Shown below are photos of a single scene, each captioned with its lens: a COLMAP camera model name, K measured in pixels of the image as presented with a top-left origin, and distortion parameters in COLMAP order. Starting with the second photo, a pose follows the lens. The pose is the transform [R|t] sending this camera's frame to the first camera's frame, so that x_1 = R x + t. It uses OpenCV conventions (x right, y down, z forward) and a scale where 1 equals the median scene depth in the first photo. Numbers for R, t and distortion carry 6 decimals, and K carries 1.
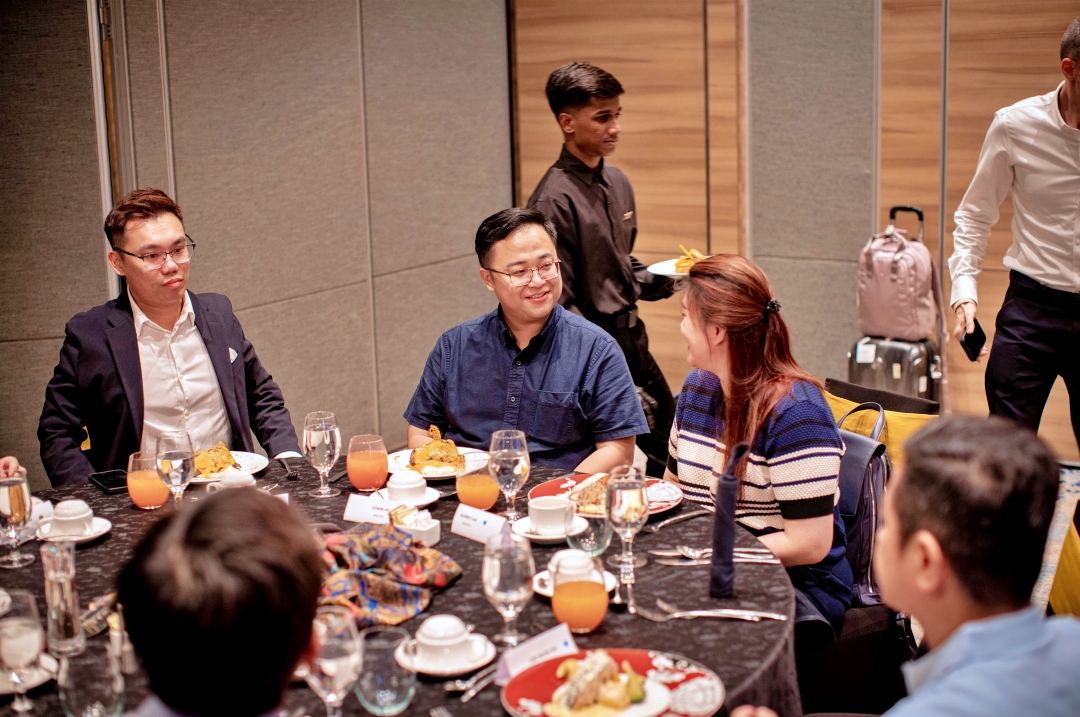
lens RADIAL K [[1623.5, 0, 543.8], [0, 1623.5, 359.2], [0, 0, 1]] dist [-0.117668, 0.000000]
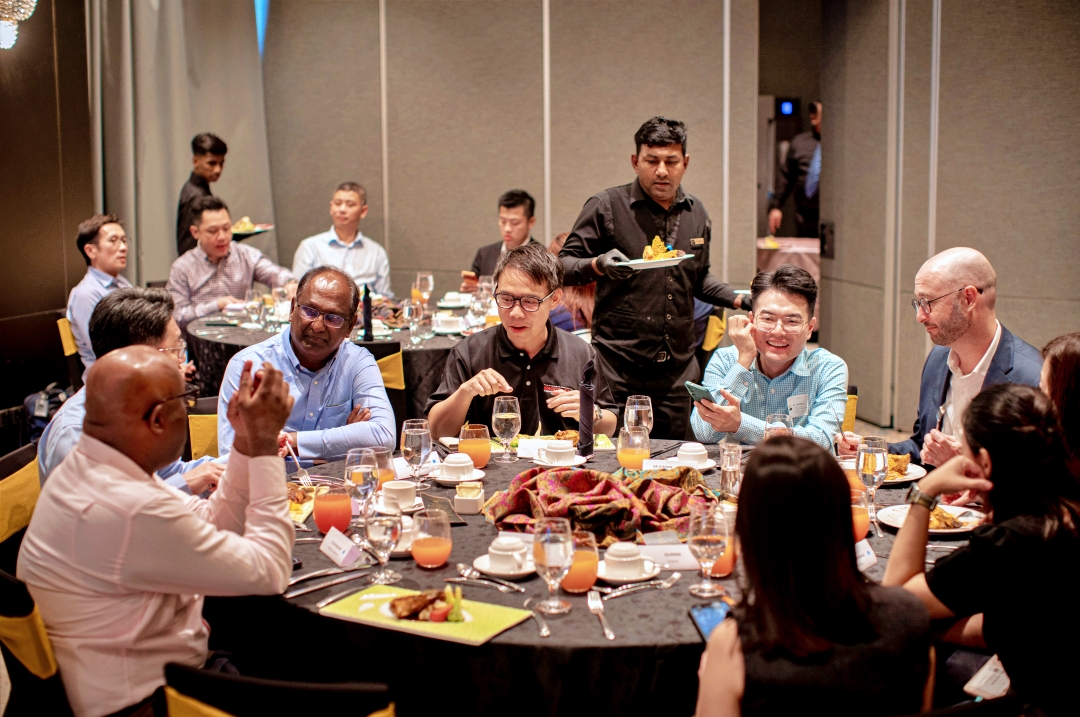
lens RADIAL K [[1623.5, 0, 536.3], [0, 1623.5, 348.8], [0, 0, 1]] dist [-0.117668, 0.000000]
pose [[0.069539, 0.169887, -0.983007, 1.203040], [-0.190956, 0.969438, 0.154033, -0.130699], [0.979132, 0.177000, 0.099855, 0.494484]]
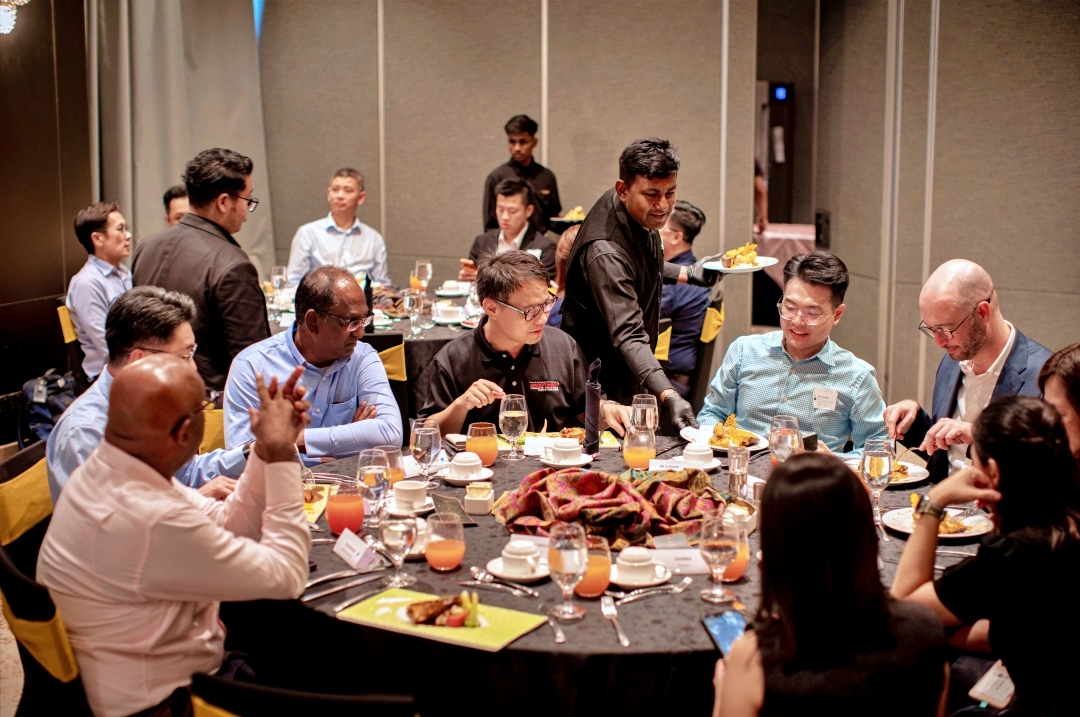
lens RADIAL K [[1623.5, 0, 543.2], [0, 1623.5, 364.2], [0, 0, 1]] dist [-0.117668, 0.000000]
pose [[0.080878, 0.194014, -0.977659, 1.205858], [-0.200071, 0.964069, 0.174766, -0.139743], [0.976438, 0.181466, 0.116788, 0.482417]]
